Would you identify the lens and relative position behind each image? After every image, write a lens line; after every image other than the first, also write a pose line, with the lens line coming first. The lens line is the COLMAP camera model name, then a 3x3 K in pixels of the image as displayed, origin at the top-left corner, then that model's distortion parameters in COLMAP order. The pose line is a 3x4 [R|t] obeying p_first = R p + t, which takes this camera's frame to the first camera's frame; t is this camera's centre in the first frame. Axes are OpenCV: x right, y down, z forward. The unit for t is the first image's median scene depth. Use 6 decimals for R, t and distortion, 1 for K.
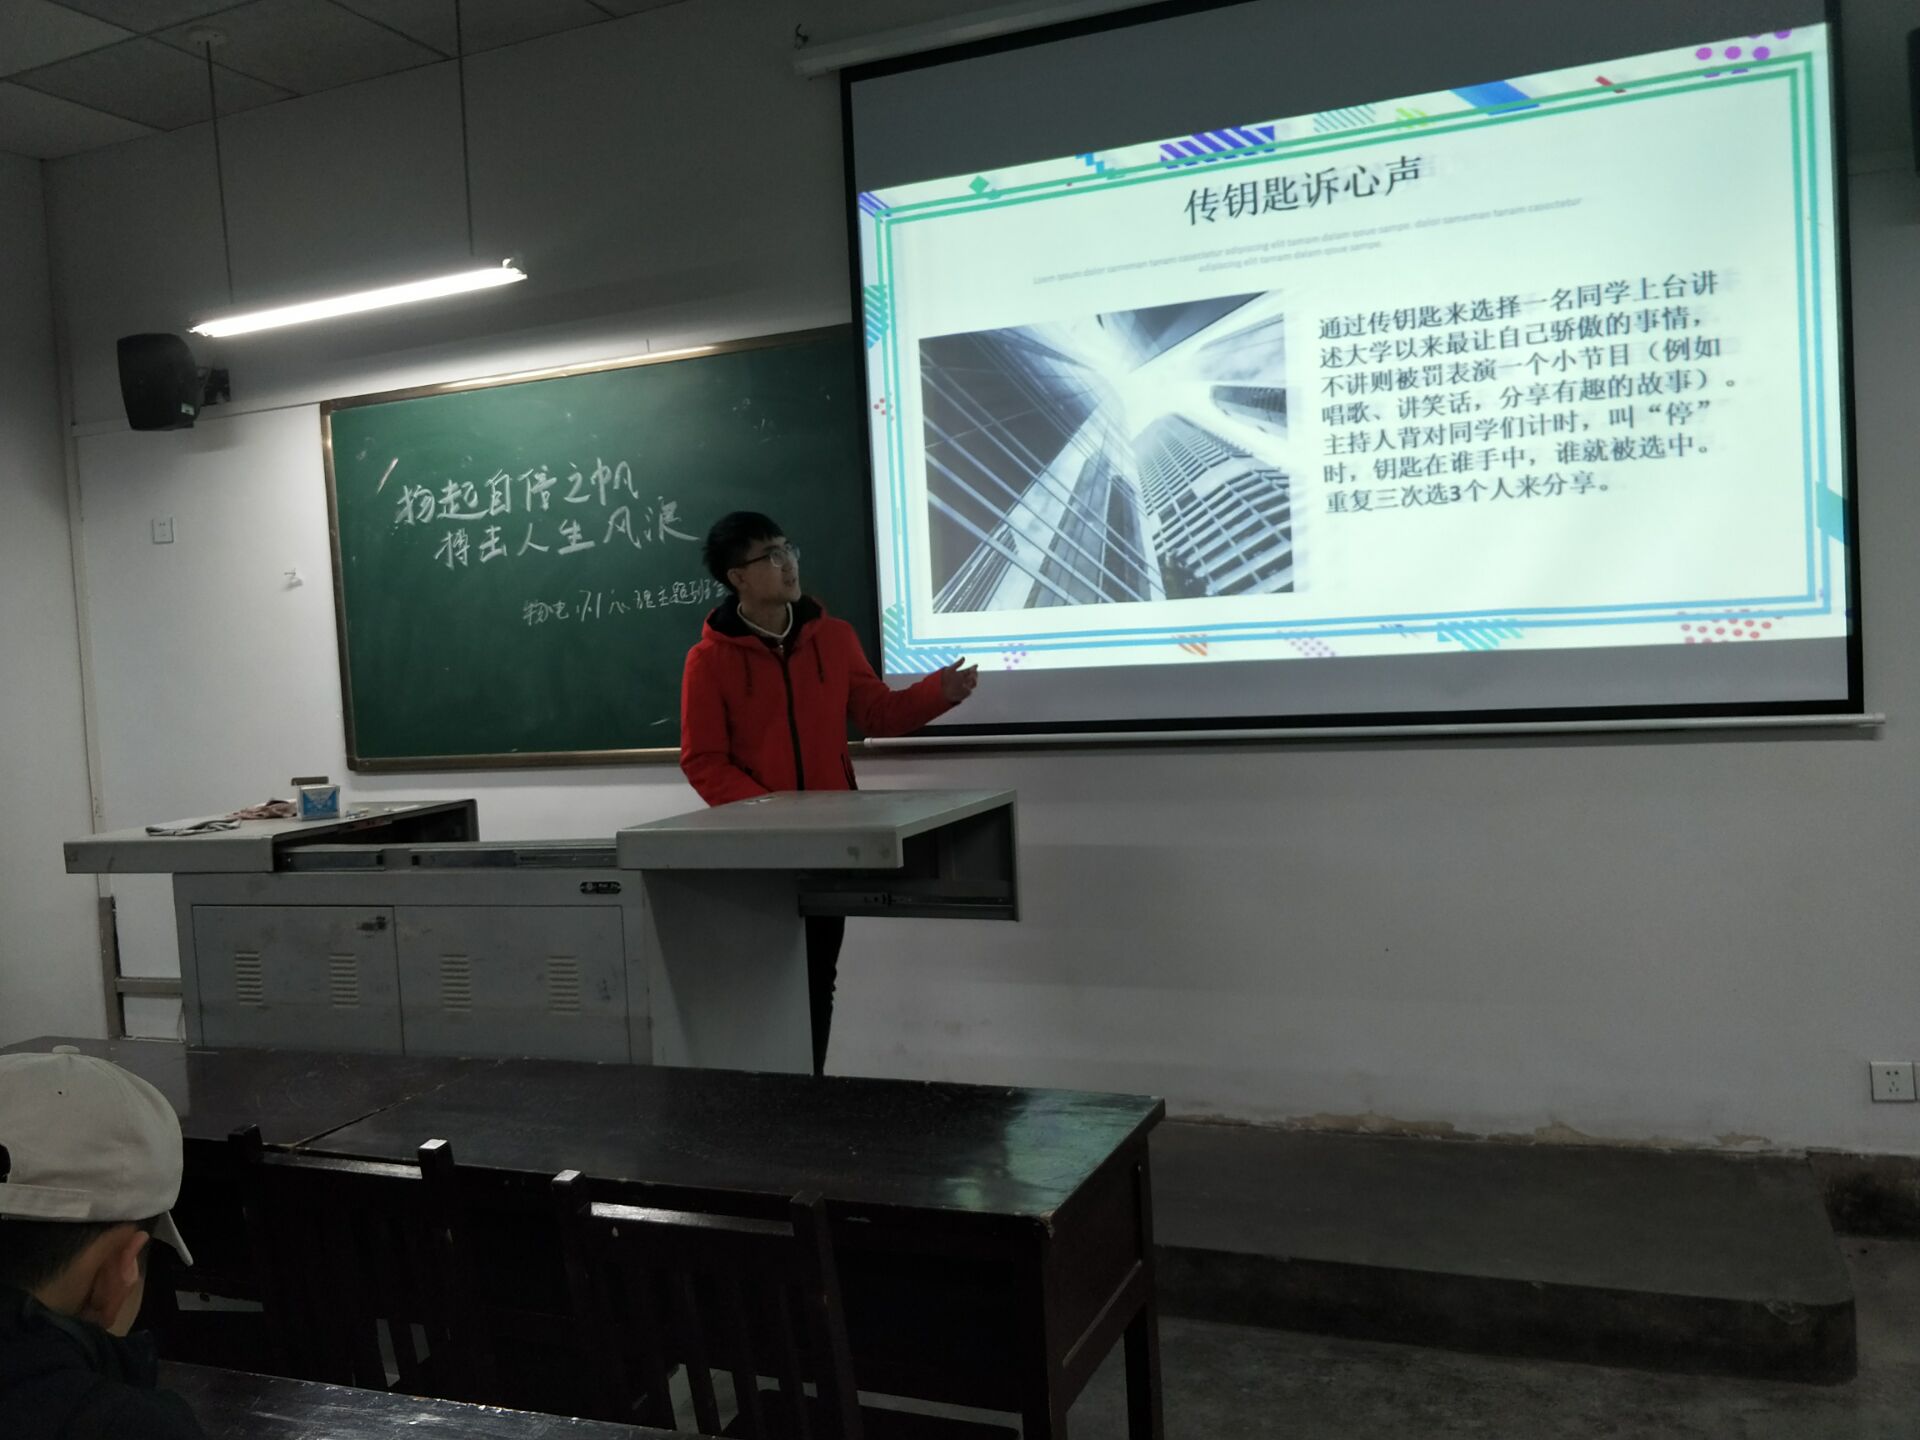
lens RADIAL K [[1626.1, 0, 955.4], [0, 1626.1, 715.2], [0, 0, 1]] dist [-0.034040, -0.018211]
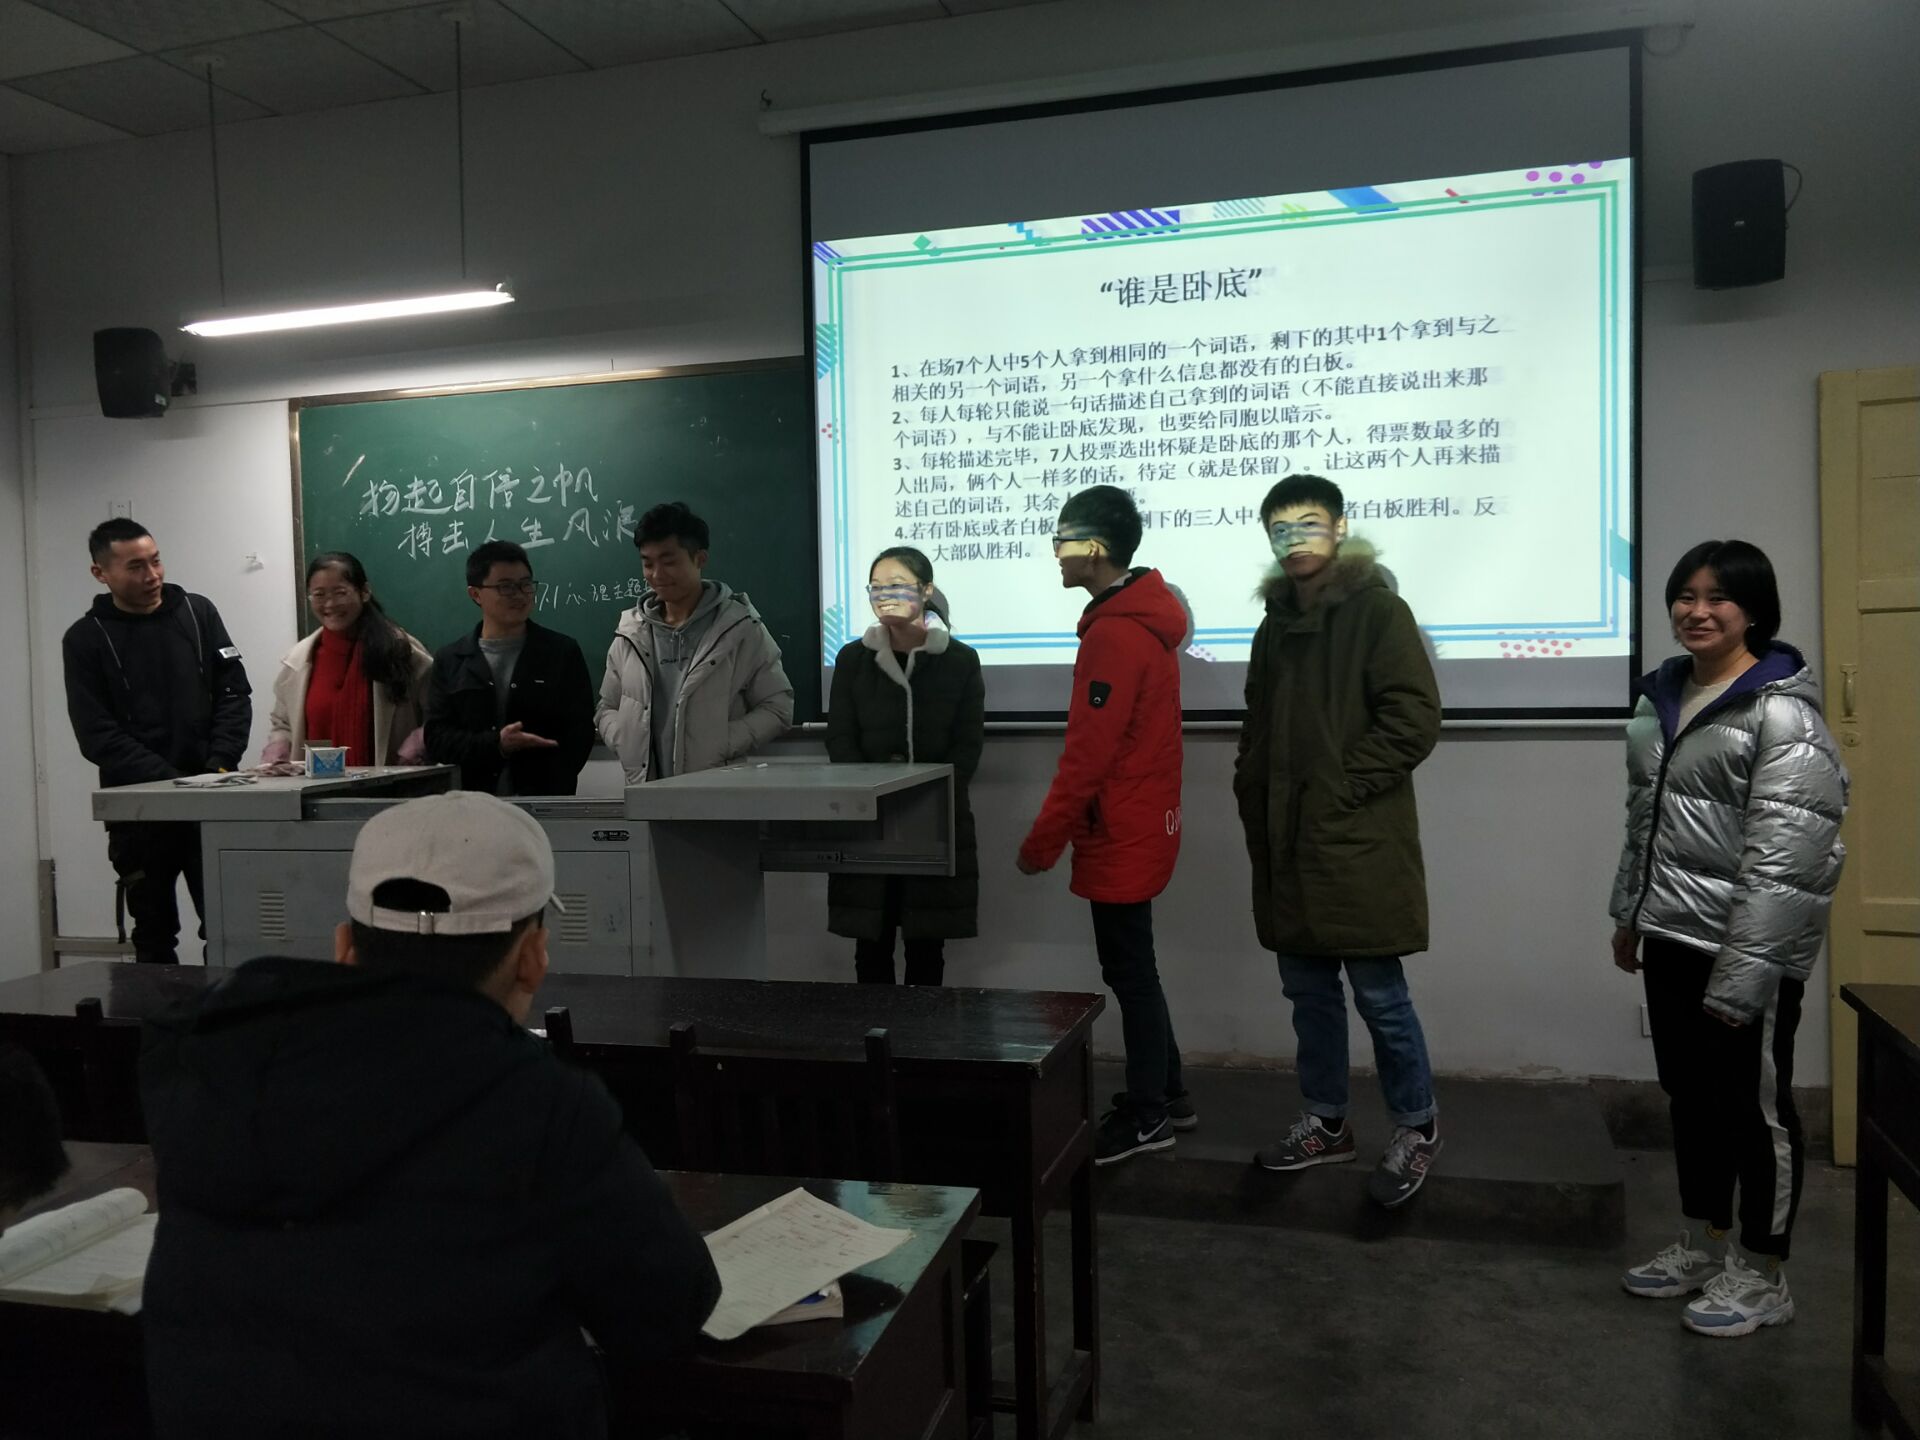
lens RADIAL K [[1626.1, 0, 962.2], [0, 1626.1, 722.7], [0, 0, 1]] dist [-0.034040, -0.018211]
pose [[0.993738, 0.027354, 0.108333, -0.074189], [-0.027041, 0.999625, -0.004354, 0.017988], [-0.108411, 0.001397, 0.994105, -0.149801]]
